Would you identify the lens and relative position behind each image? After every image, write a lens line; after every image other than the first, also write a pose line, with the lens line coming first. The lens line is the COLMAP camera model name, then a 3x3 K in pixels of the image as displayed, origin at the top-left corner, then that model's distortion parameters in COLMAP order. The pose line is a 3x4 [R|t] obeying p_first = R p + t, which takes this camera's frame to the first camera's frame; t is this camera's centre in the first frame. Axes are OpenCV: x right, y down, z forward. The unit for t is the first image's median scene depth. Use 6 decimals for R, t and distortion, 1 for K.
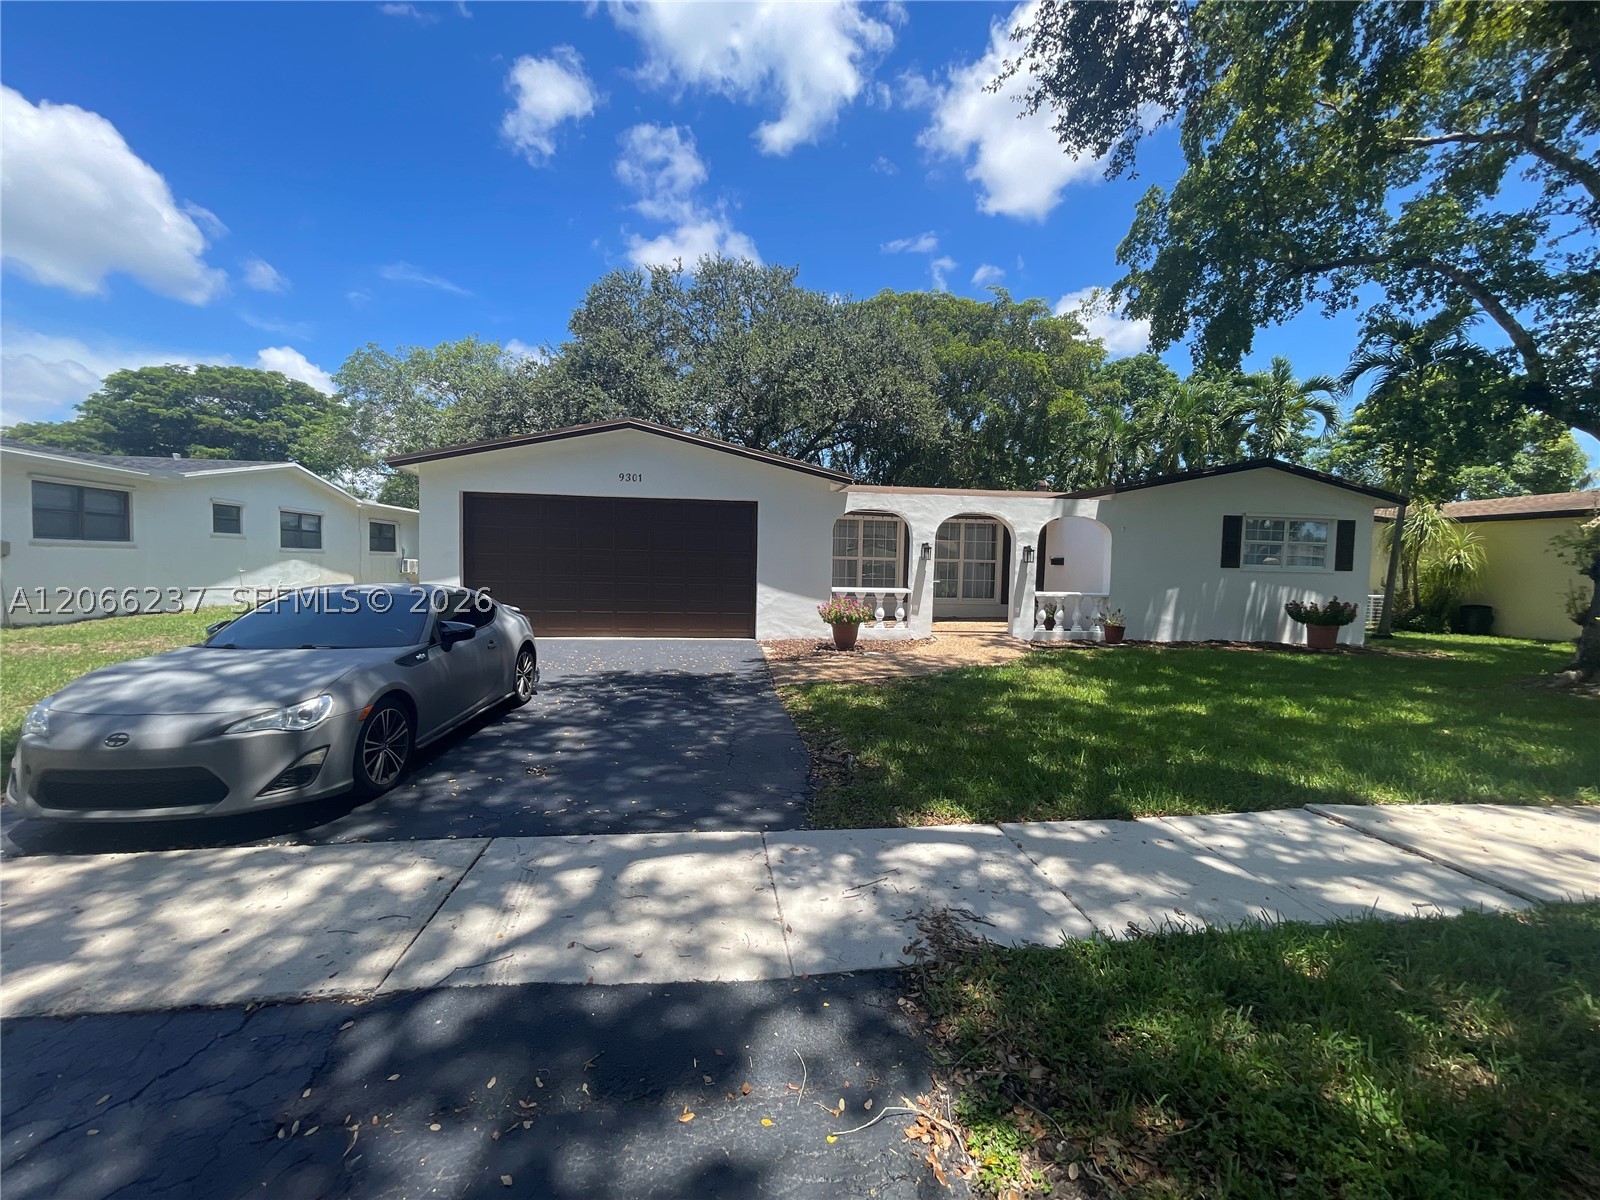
lens RADIAL K [[642.9, 0, 796.1], [0, 642.9, 609.9], [0, 0, 1]] dist [0.000095, -0.000703]
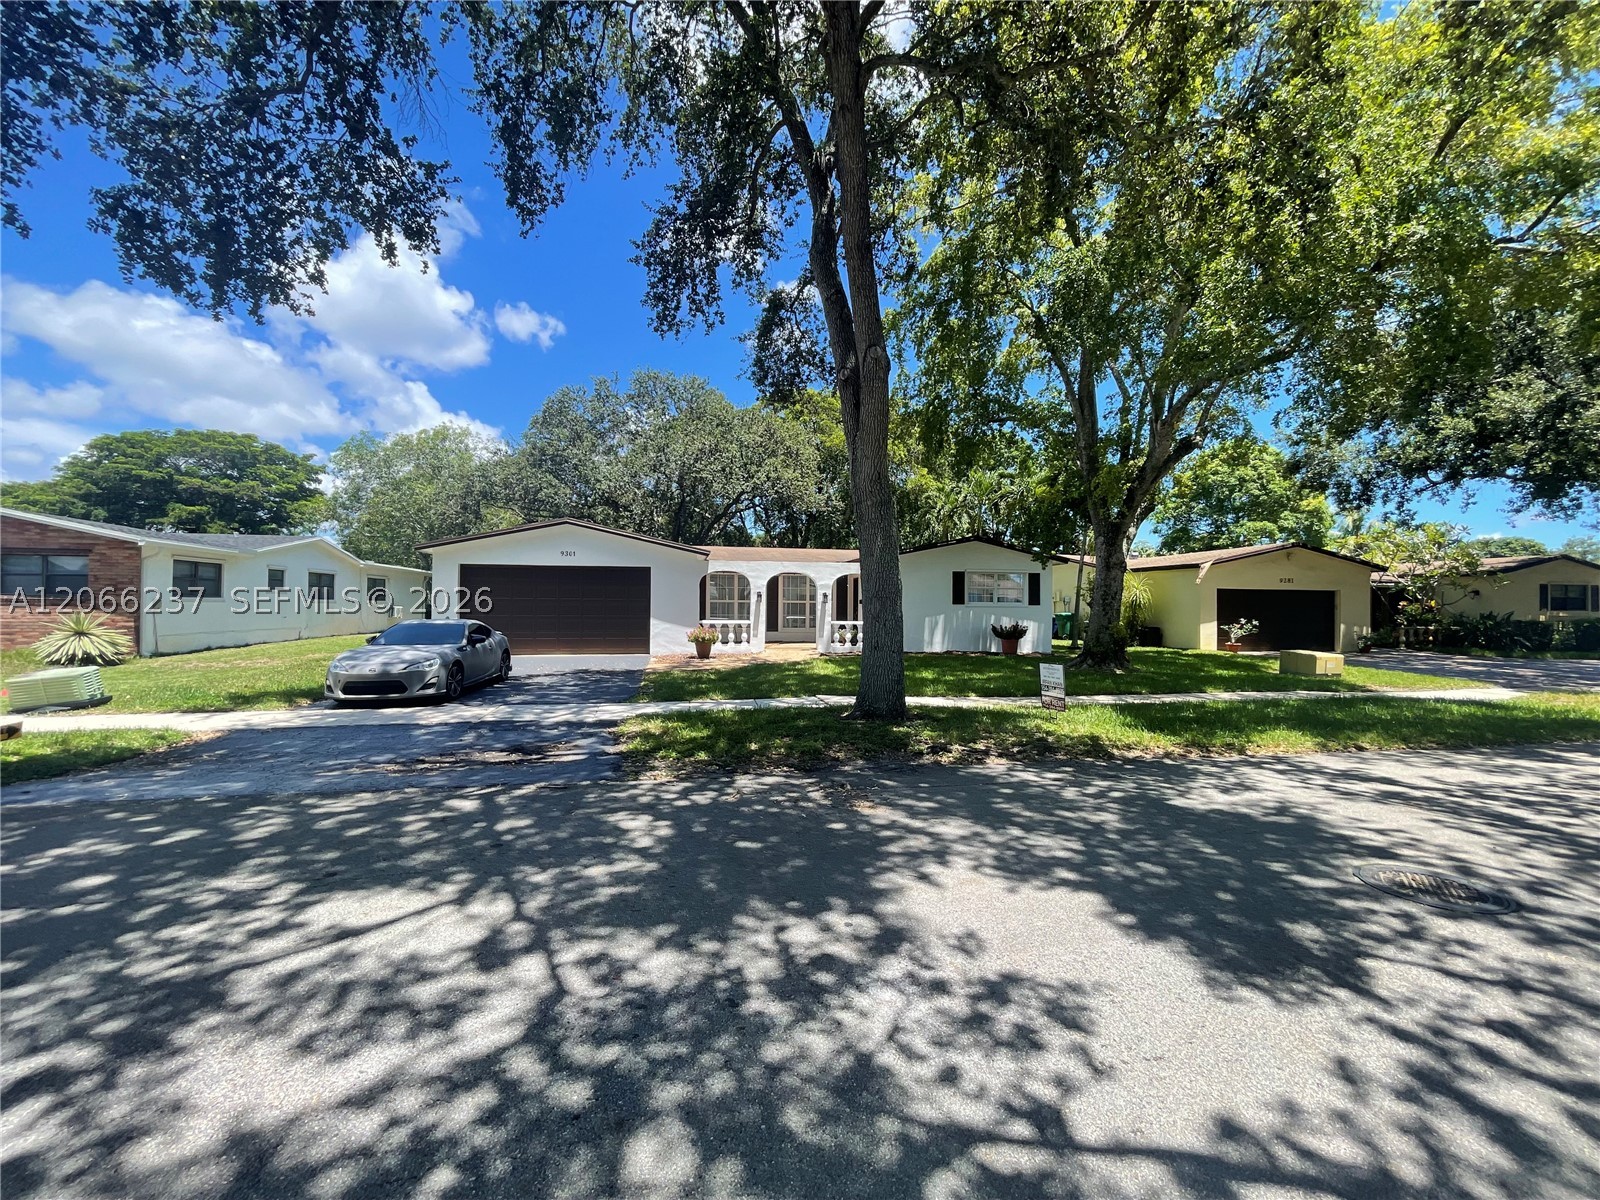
lens RADIAL K [[642.9, 0, 798.9], [0, 642.9, 604.9], [0, 0, 1]] dist [0.000095, -0.000703]
pose [[0.997889, -0.014218, 0.063374, 0.185233], [0.018656, 0.997373, -0.069996, 0.038181], [-0.062212, 0.071031, 0.995532, -0.540374]]
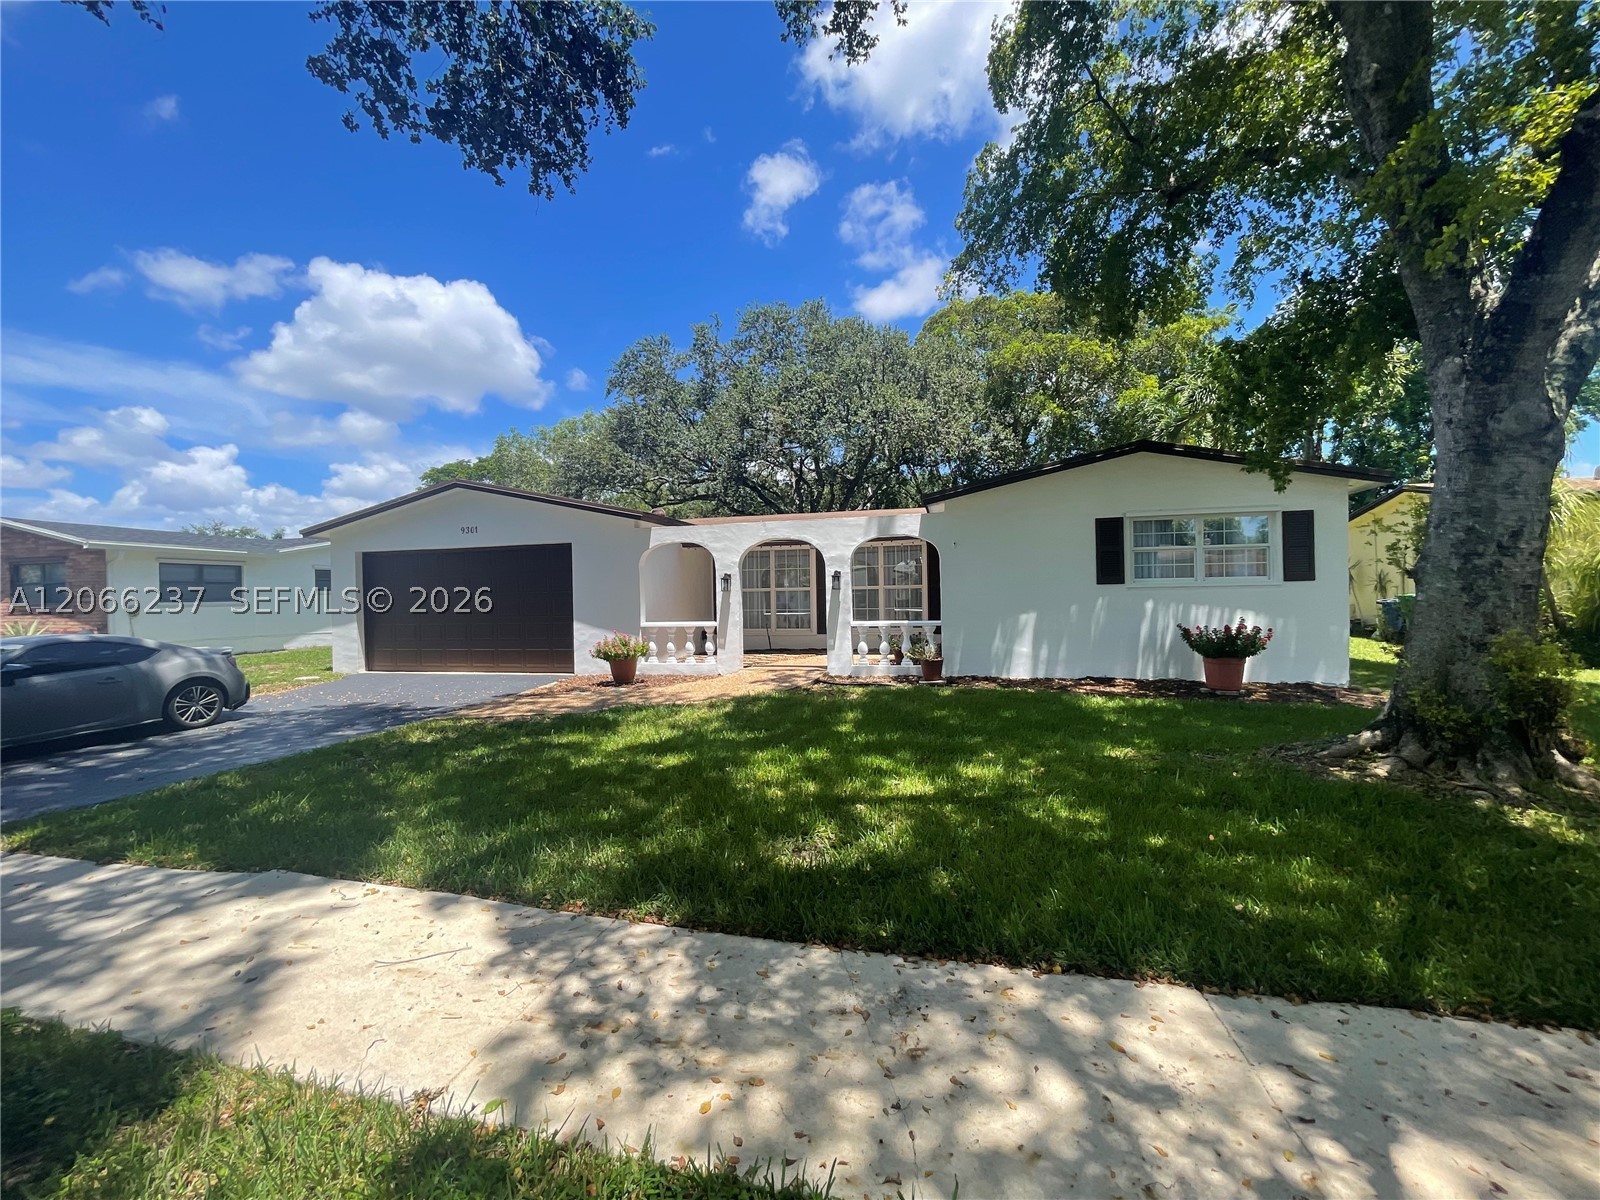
lens RADIAL K [[642.9, 0, 796.4], [0, 642.9, 594.9], [0, 0, 1]] dist [0.000095, -0.000703]
pose [[0.934245, -0.039923, -0.354391, 0.597292], [0.015128, 0.997256, -0.072464, -0.001436], [0.356312, 0.062338, 0.932285, 0.132351]]
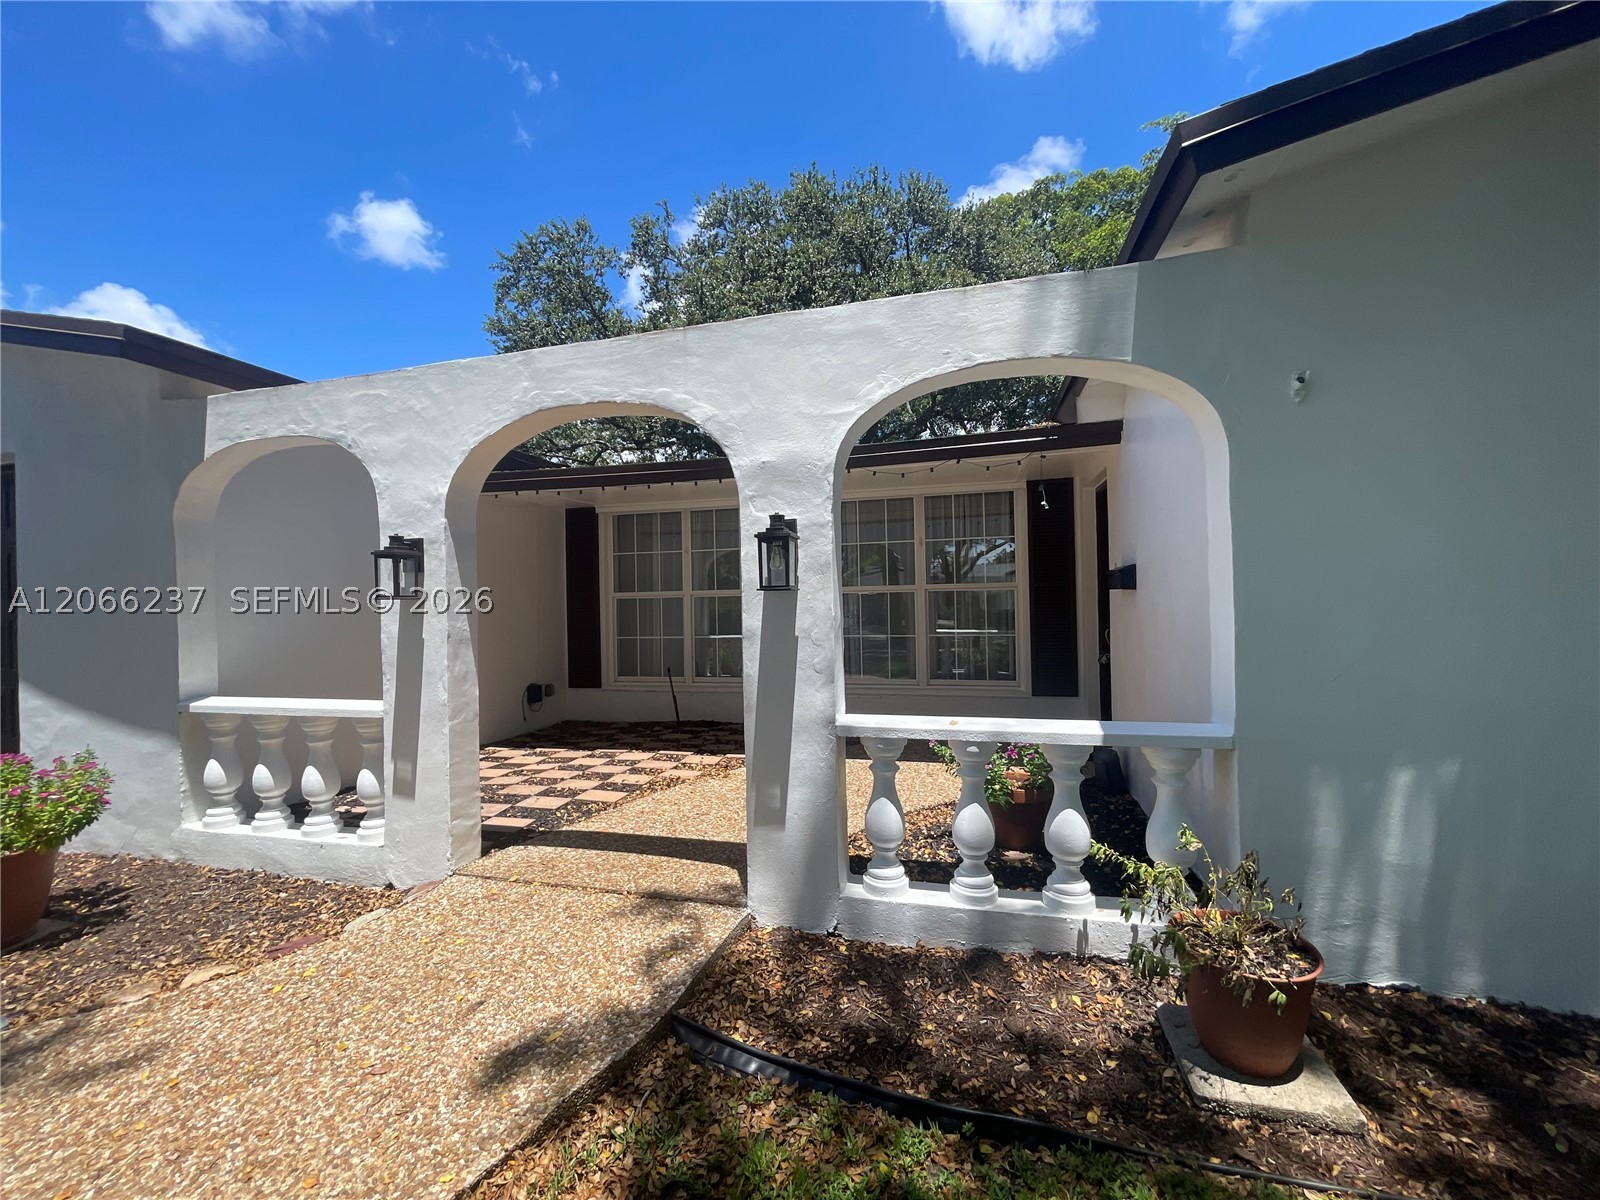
lens RADIAL K [[642.9, 0, 799.0], [0, 642.9, 603.2], [0, 0, 1]] dist [0.000095, -0.000703]
pose [[0.929614, -0.039856, -0.366374, 0.425874], [0.015799, 0.997531, -0.068428, -0.051735], [0.368197, 0.057823, 0.927948, 0.760004]]
